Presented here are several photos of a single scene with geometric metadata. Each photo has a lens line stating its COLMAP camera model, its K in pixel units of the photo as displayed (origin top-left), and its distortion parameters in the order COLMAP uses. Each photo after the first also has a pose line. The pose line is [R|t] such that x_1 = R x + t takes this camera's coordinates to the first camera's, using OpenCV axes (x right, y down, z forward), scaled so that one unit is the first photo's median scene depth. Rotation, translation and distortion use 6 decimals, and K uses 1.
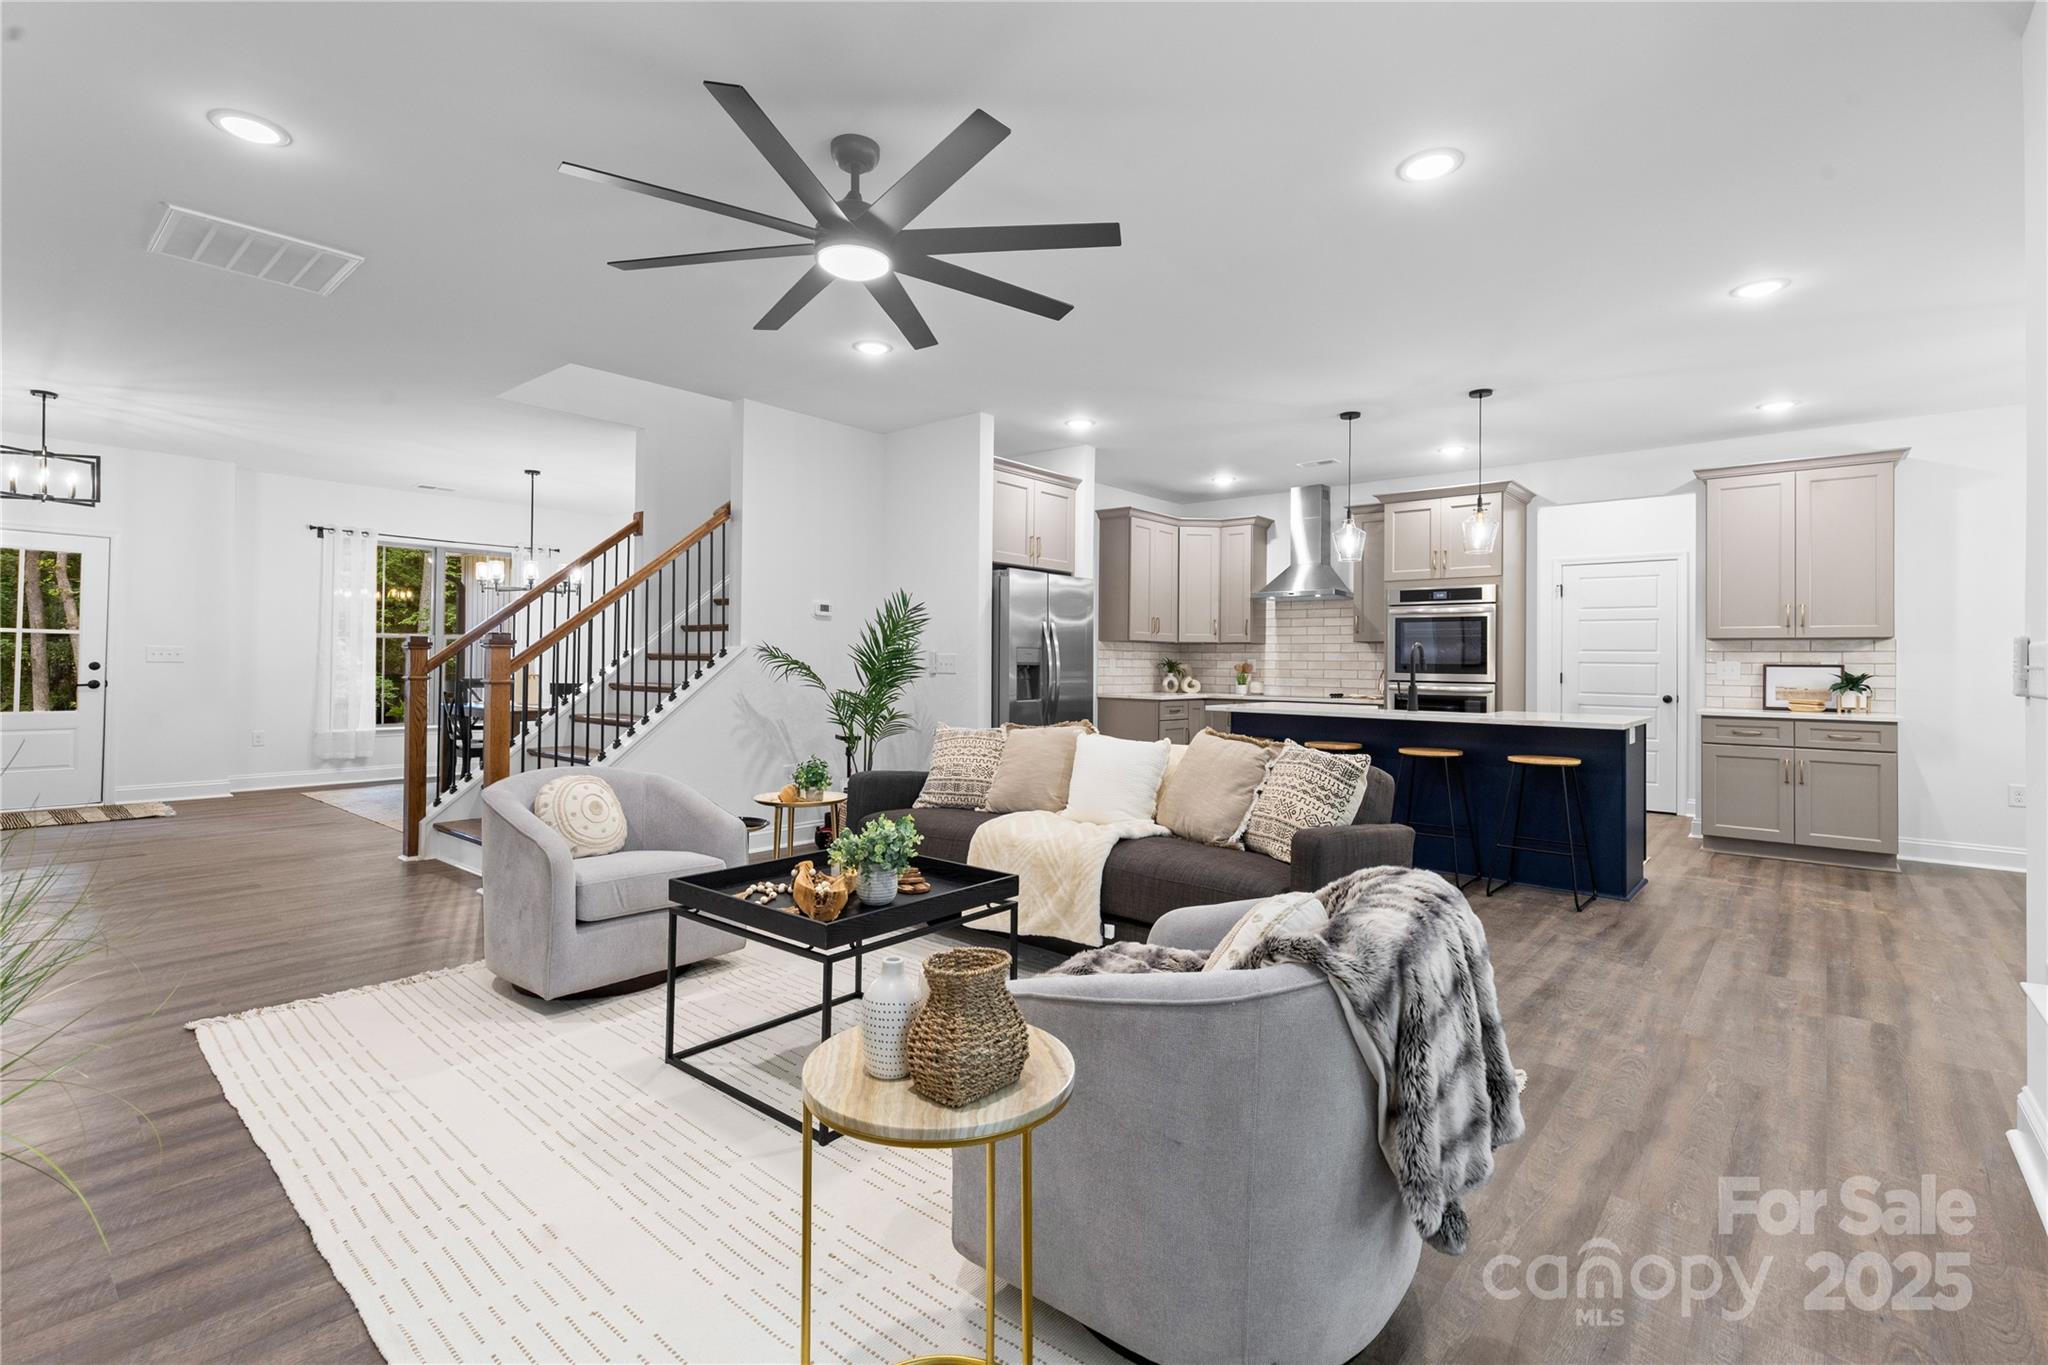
lens RADIAL K [[930.9, 0, 1018.9], [0, 930.9, 653.0], [0, 0, 1]] dist [0.000307, 0.000251]
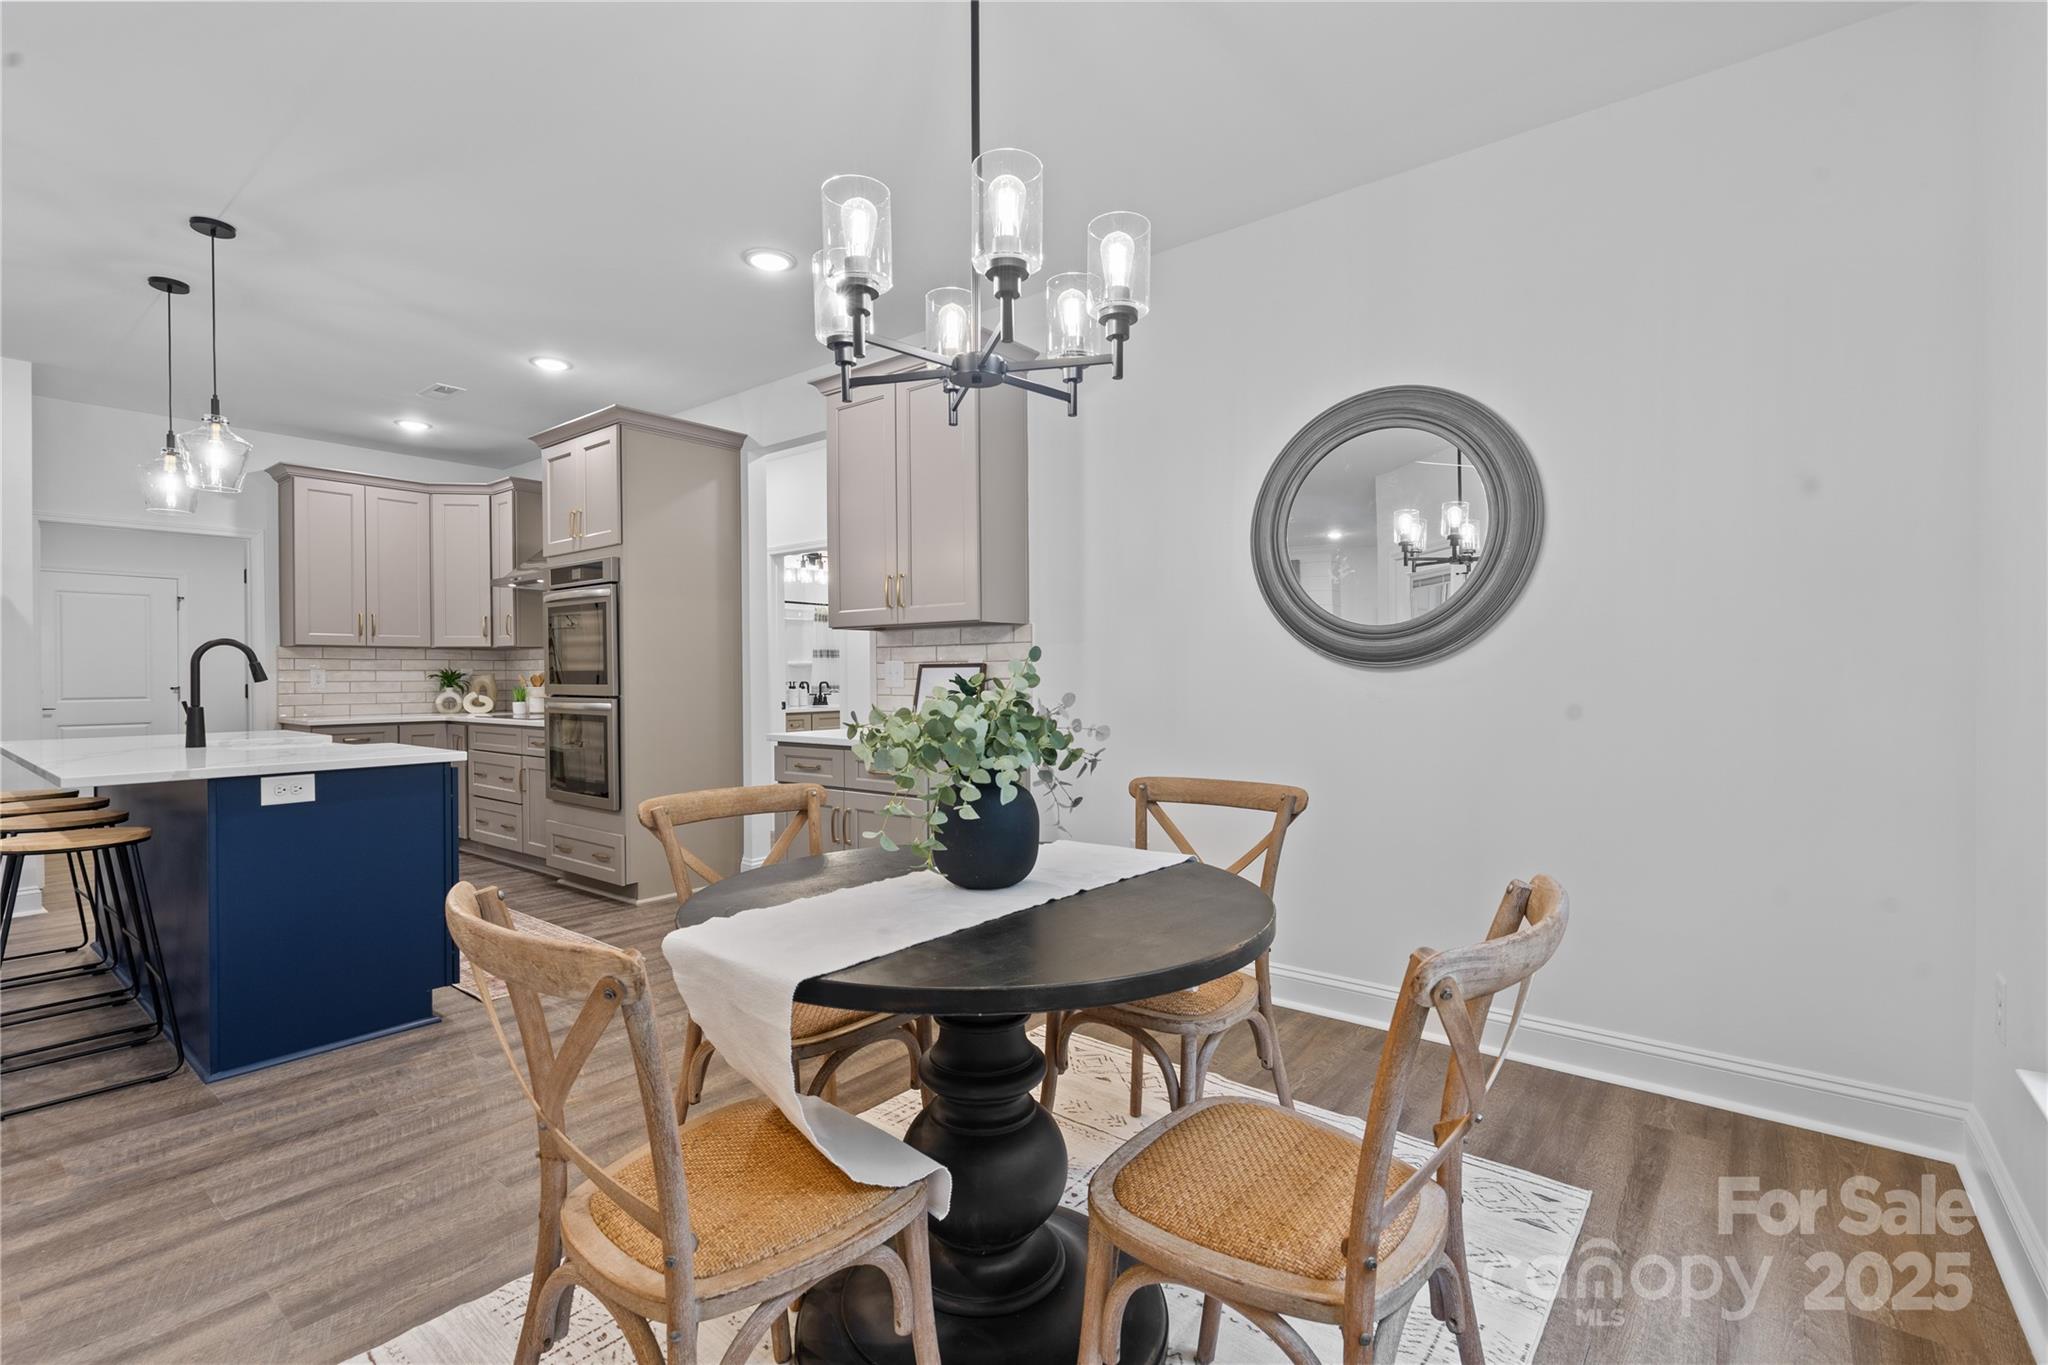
lens RADIAL K [[923.2, 0, 1020.7], [0, 923.2, 672.5], [0, 0, 1]] dist [0.005422, 0.000764]
pose [[0.999396, -0.015598, 0.031050, 0.780954], [0.015320, 0.999840, 0.009199, 0.011983], [-0.031188, -0.008718, 0.999476, 0.287248]]
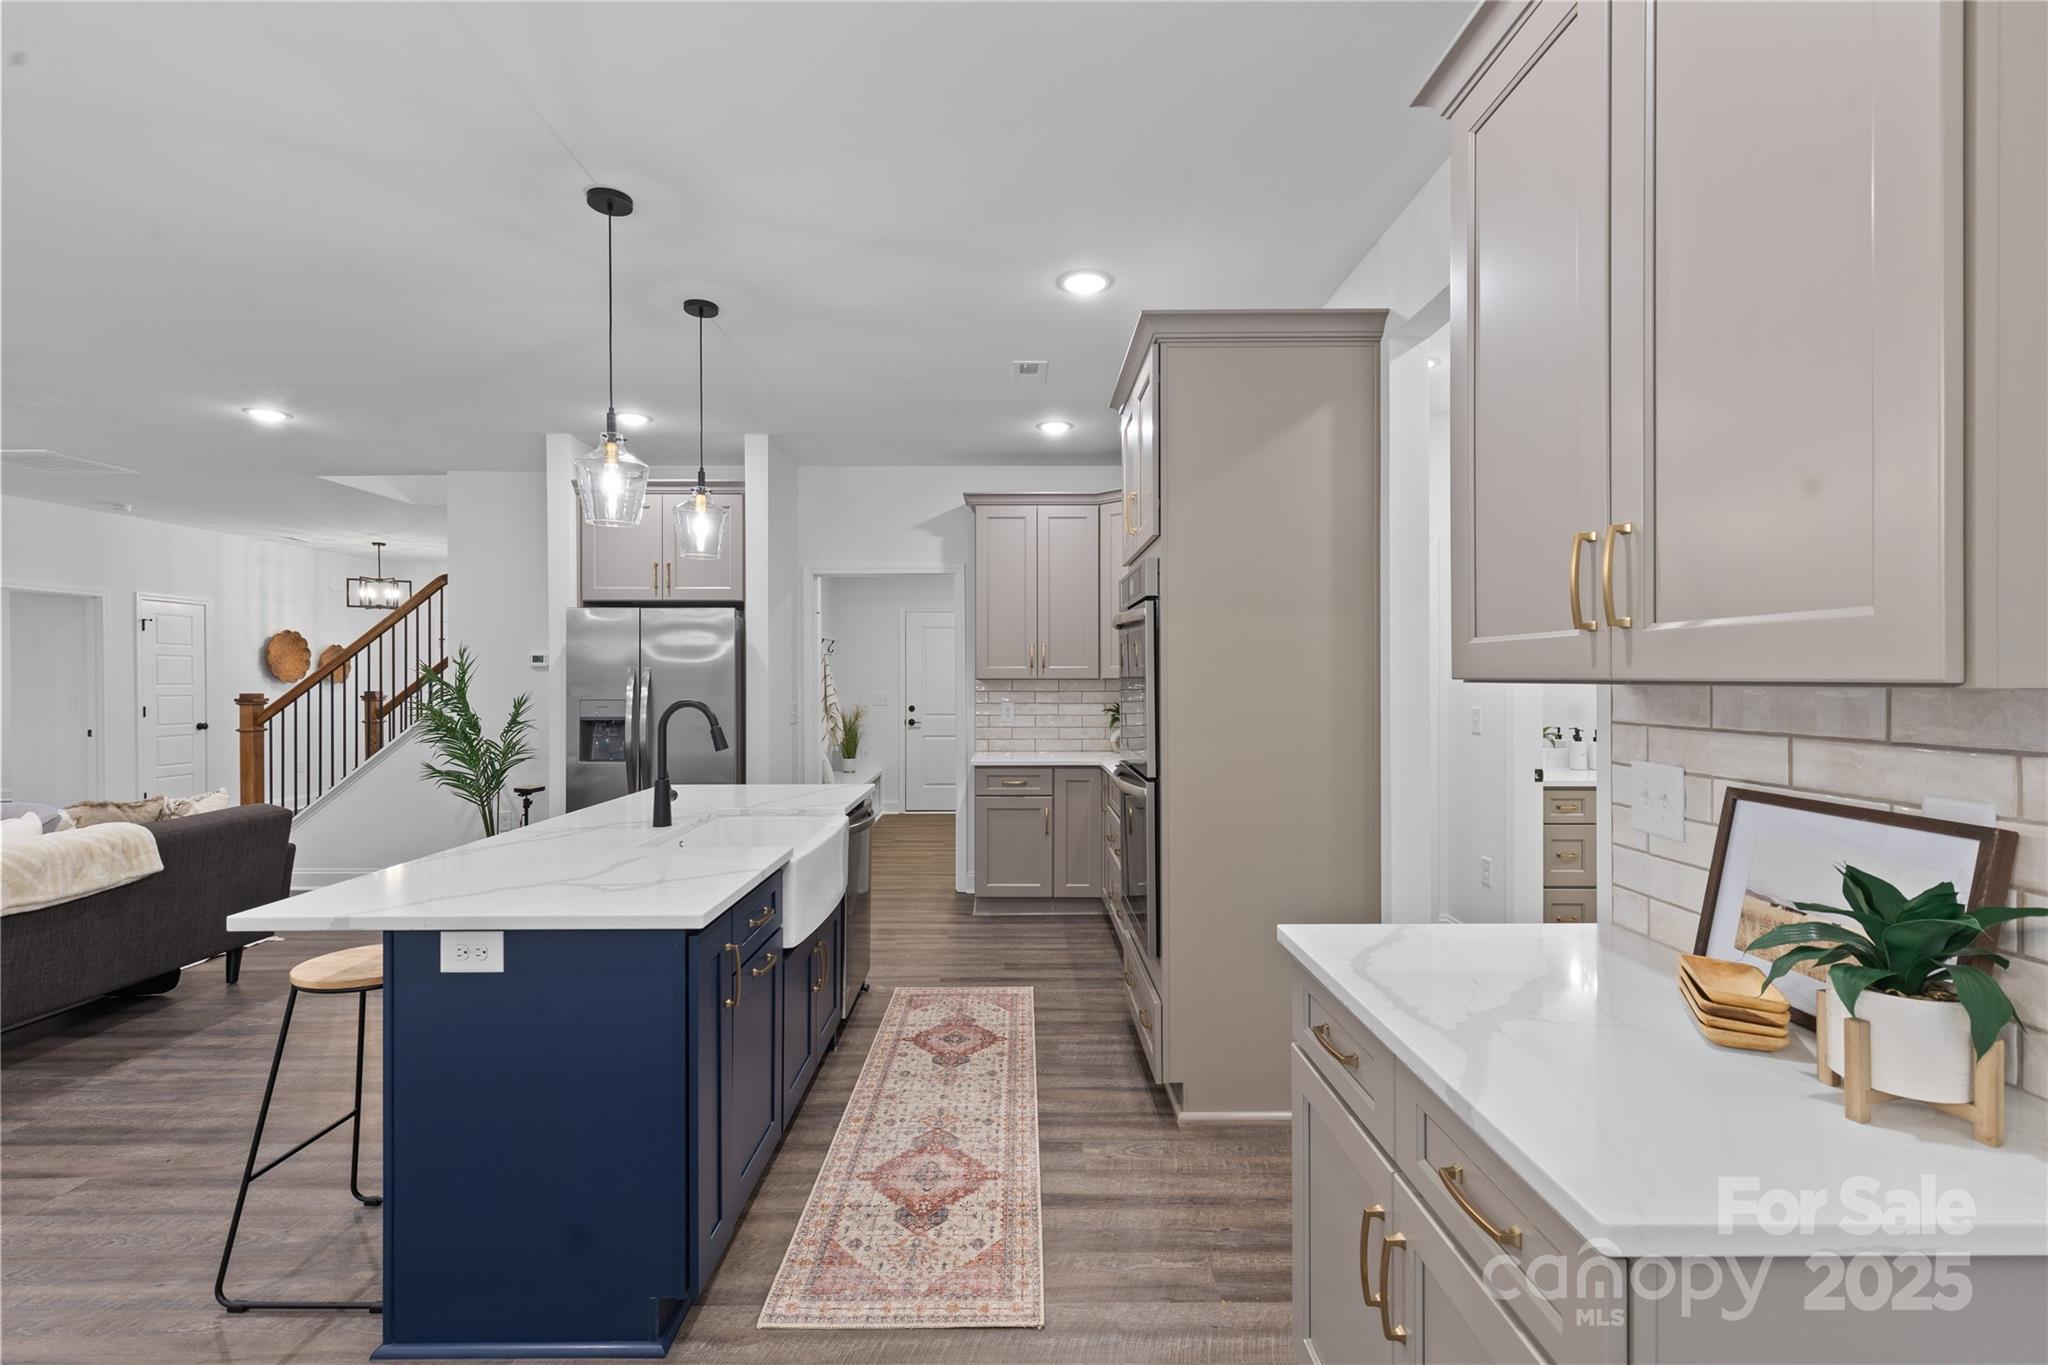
lens RADIAL K [[913.9, 0, 1020.1], [0, 913.9, 682.0], [0, 0, 1]] dist [0.004547, 0.000958]
pose [[0.653539, -0.007341, -0.756858, 0.785037], [0.018351, 0.999813, 0.006148, -0.017470], [0.756671, -0.017907, 0.653551, 0.654463]]
